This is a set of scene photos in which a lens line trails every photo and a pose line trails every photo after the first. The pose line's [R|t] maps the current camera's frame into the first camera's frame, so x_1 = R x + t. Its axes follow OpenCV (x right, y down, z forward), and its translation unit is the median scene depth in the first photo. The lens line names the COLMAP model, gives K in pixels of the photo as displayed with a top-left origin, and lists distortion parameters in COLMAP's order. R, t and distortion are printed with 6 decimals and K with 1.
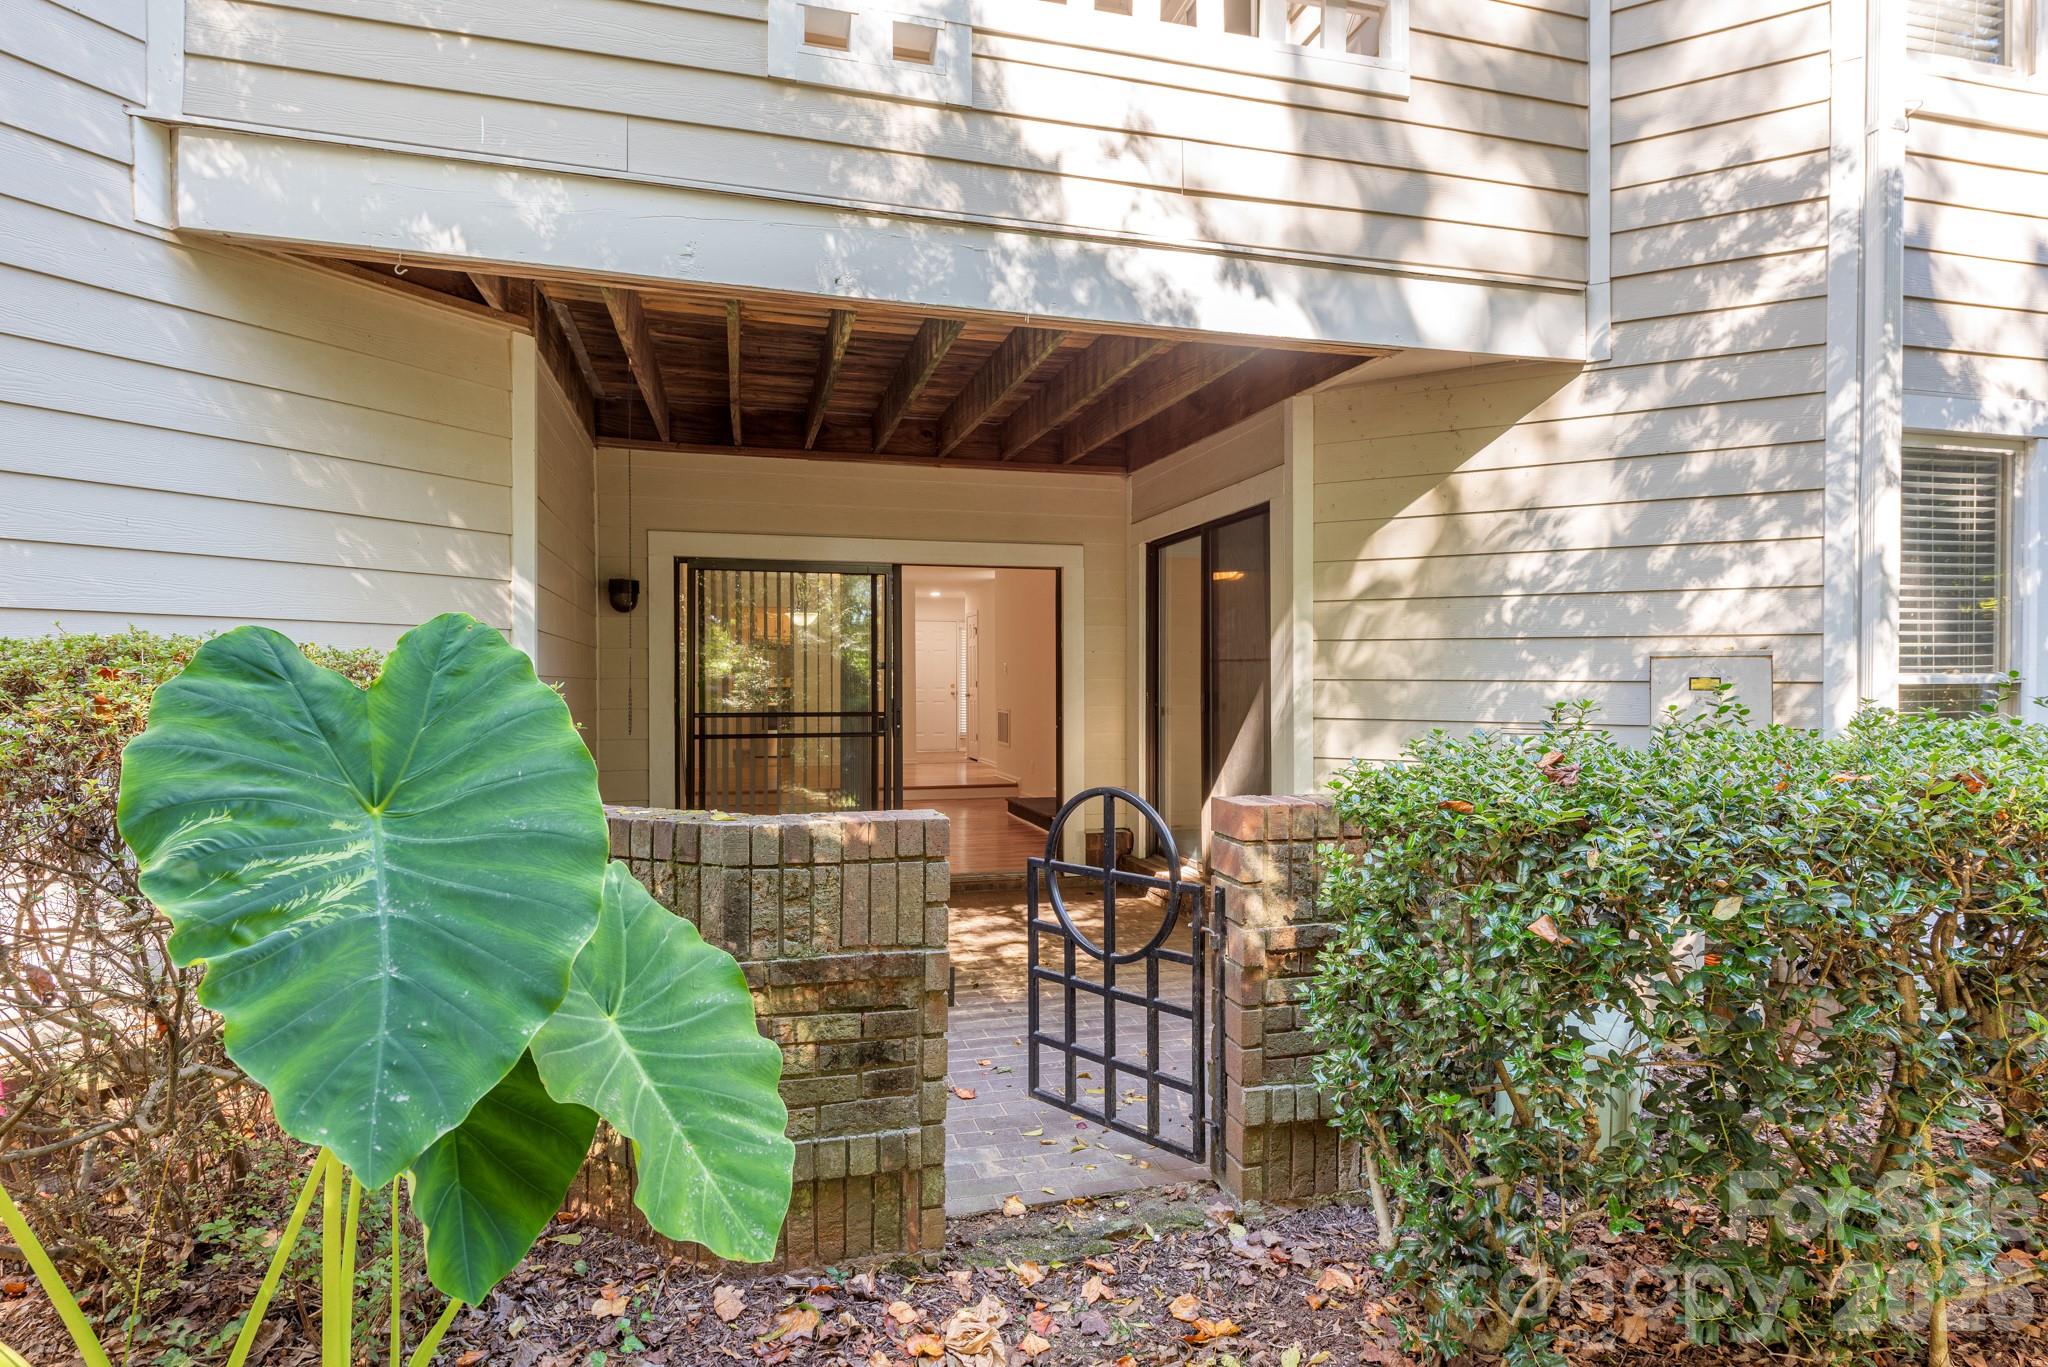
lens RADIAL K [[1109.3, 0, 1031.1], [0, 1109.3, 680.6], [0, 0, 1]] dist [0.022813, -0.003684]
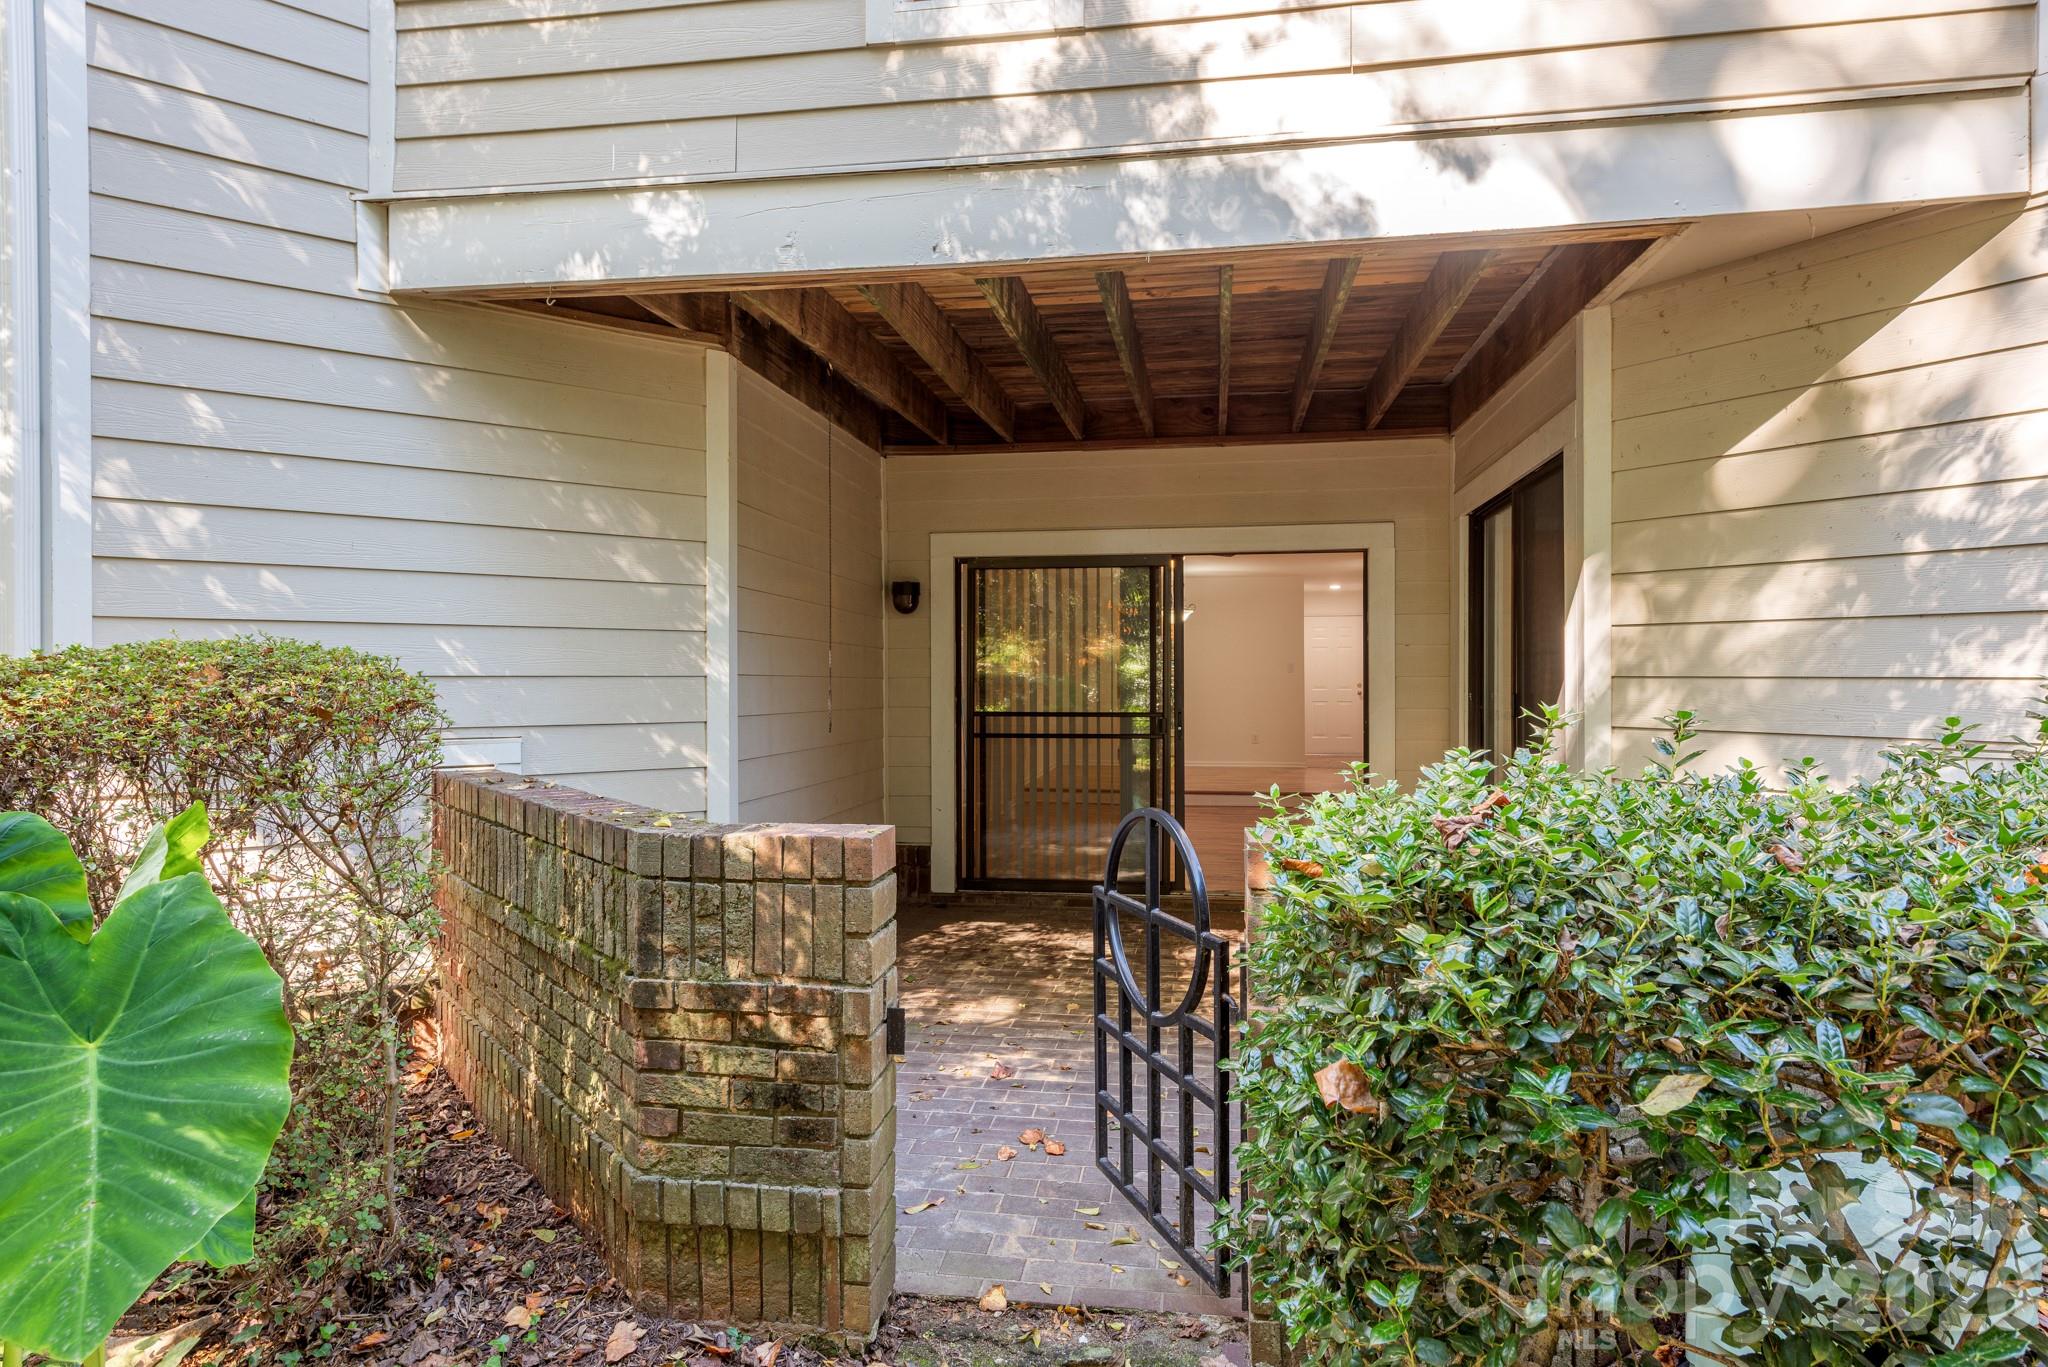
lens RADIAL K [[1109.3, 0, 1021.7], [0, 1109.3, 685.4], [0, 0, 1]] dist [0.022813, -0.003684]
pose [[0.911607, 0.000680, -0.411063, 0.253426], [0.000974, 0.999992, 0.003815, 0.001702], [0.411063, -0.003878, 0.911599, 0.170590]]
